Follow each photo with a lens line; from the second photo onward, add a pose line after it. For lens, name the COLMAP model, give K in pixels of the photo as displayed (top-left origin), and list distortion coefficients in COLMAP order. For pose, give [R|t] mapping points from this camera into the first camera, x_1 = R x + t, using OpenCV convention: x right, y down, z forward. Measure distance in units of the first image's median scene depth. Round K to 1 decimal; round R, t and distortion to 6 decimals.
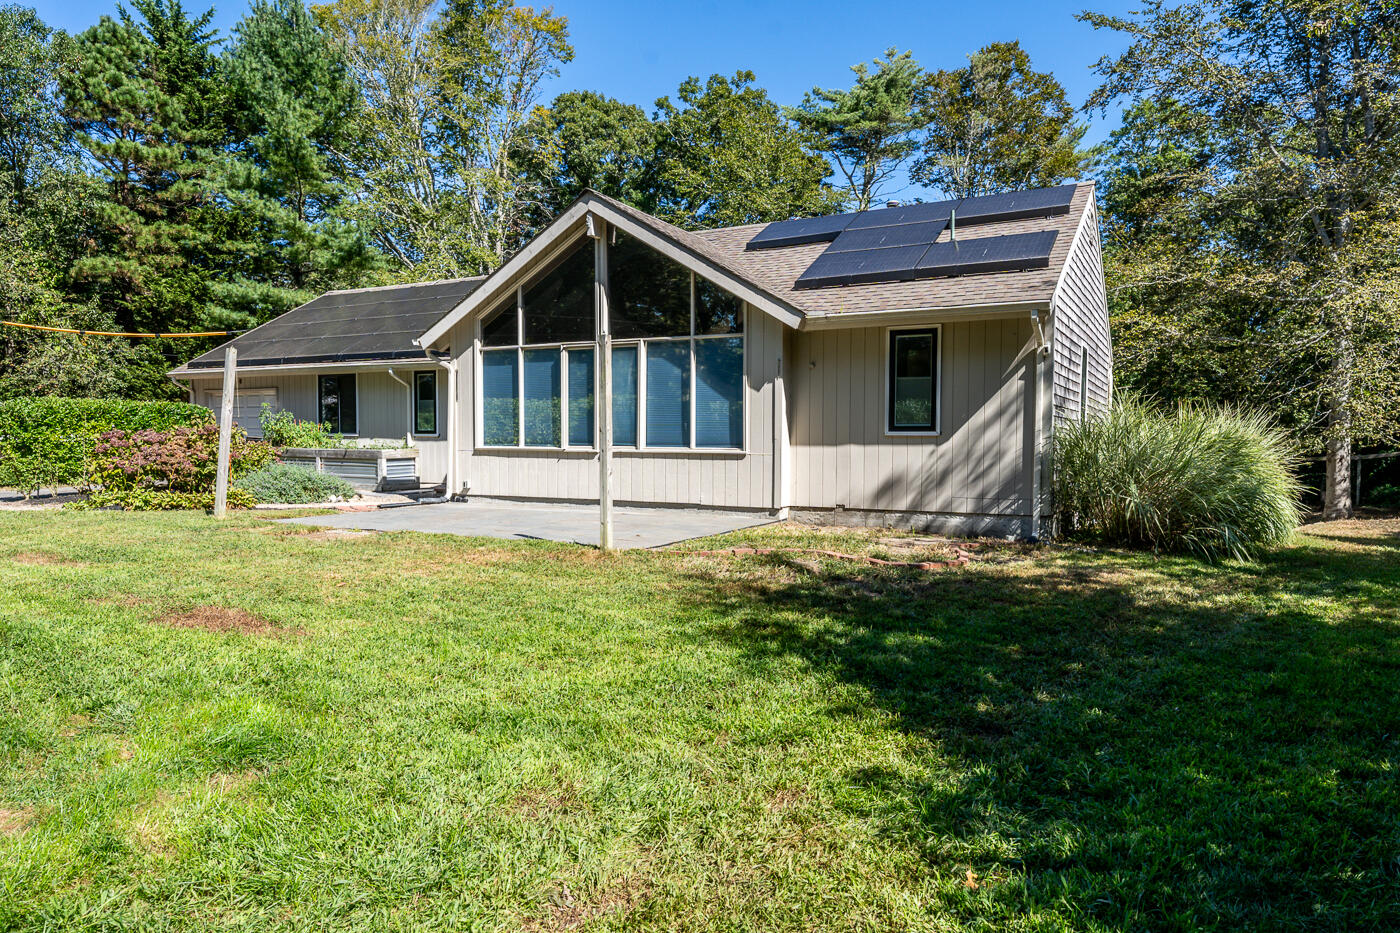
lens RADIAL K [[906.7, 0, 719.3], [0, 906.7, 497.2], [0, 0, 1]] dist [-0.000887, -0.004530]
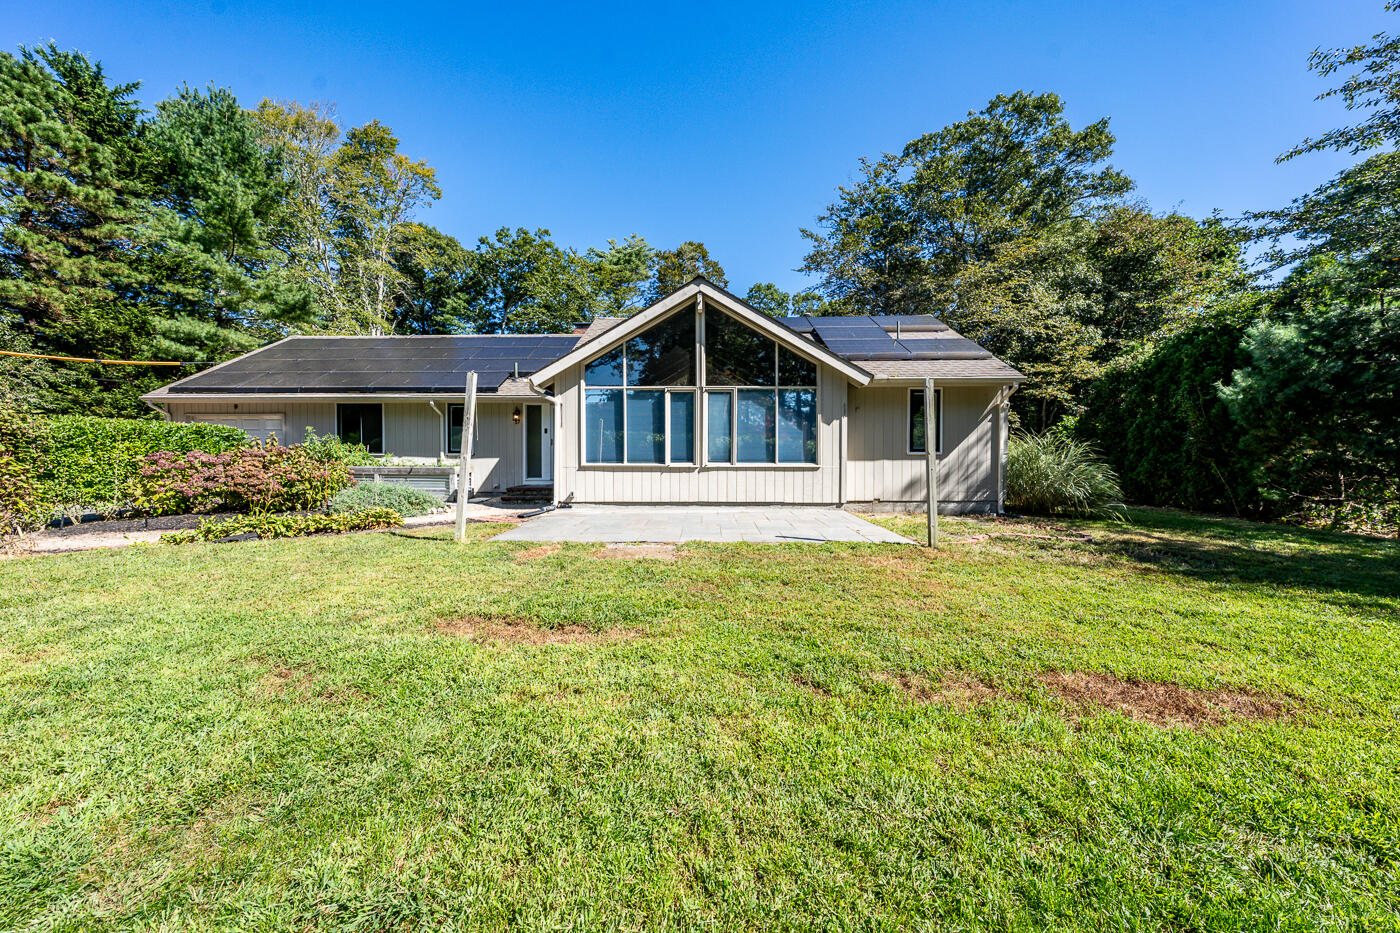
lens RADIAL K [[494.9, 0, 695.7], [0, 494.9, 465.6], [0, 0, 1]] dist [-0.003690, -0.000029]
pose [[0.894792, -0.015982, 0.446198, -0.283165], [0.032798, 0.999012, -0.029990, -0.017874], [-0.445278, 0.041470, 0.894432, 0.200039]]
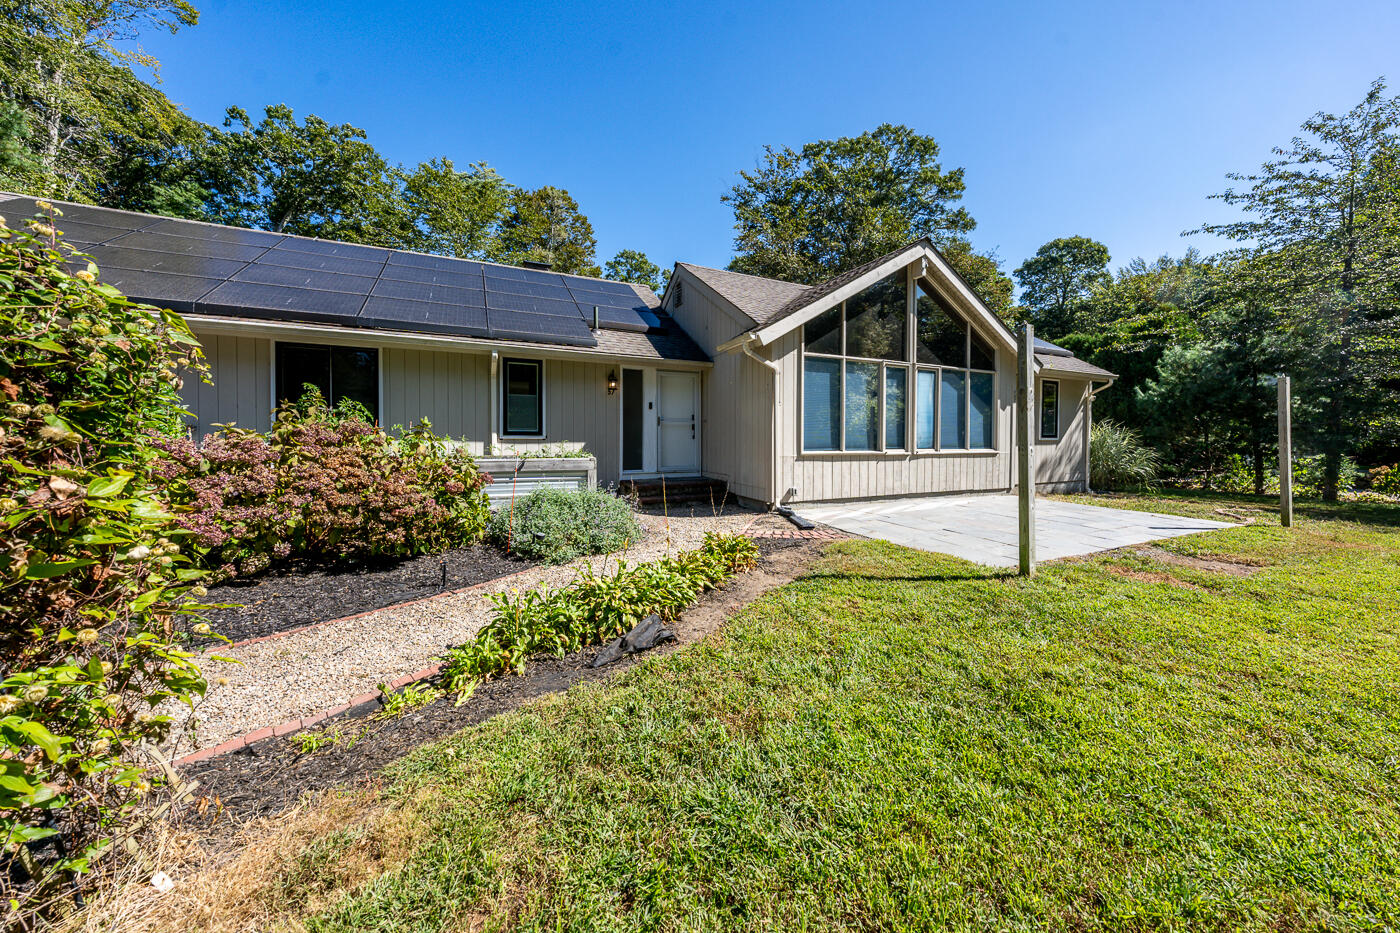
lens RADIAL K [[502.9, 0, 702.4], [0, 502.9, 439.5], [0, 0, 1]] dist [0.001448, 0.000074]
pose [[0.579996, -0.012767, 0.814519, -0.503925], [0.044908, 0.998858, -0.016321, -0.042657], [-0.813380, 0.046045, 0.579907, 0.502823]]
